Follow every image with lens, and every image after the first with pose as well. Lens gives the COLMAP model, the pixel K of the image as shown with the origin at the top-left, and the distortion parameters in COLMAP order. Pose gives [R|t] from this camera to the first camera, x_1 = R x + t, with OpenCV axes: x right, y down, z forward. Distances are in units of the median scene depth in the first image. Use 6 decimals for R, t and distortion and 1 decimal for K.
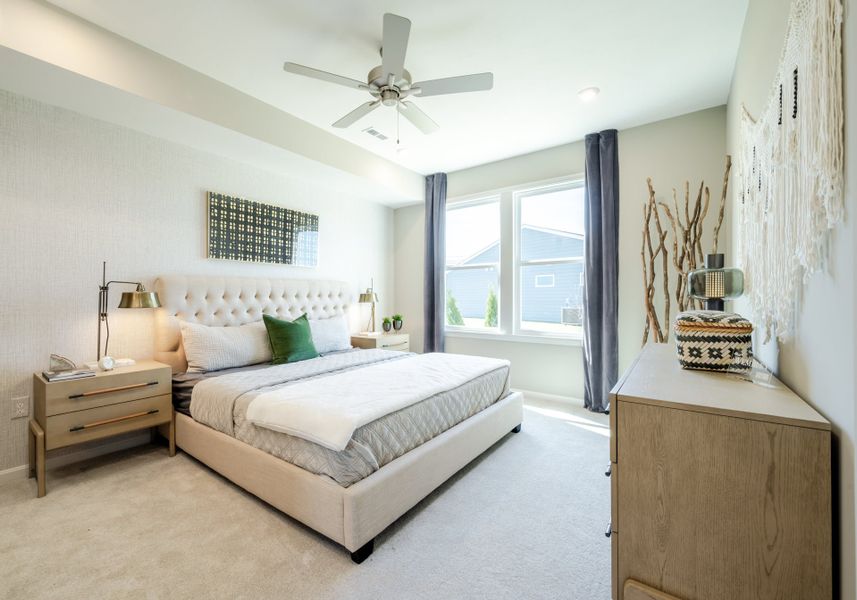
lens RADIAL K [[356.7, 0, 424.2], [0, 356.7, 303.2], [0, 0, 1]] dist [-0.017133, -0.000220]
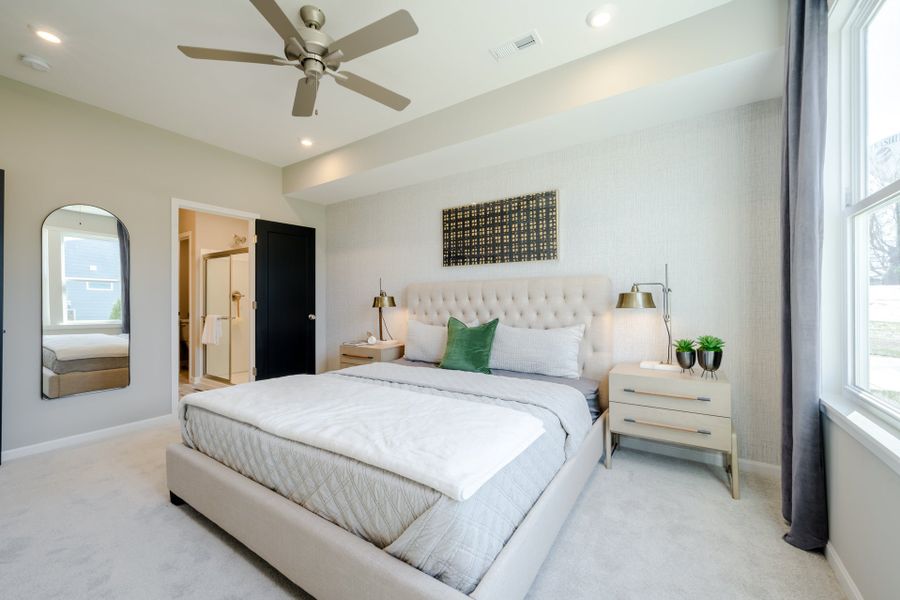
lens RADIAL K [[359.6, 0, 452.3], [0, 359.6, 301.7], [0, 0, 1]] dist [0.002834, 0.000338]
pose [[0.027703, 0.006351, -0.999596, 0.532610], [-0.010563, 0.999926, 0.006061, -0.016550], [0.999560, 0.010391, 0.027768, 0.900930]]
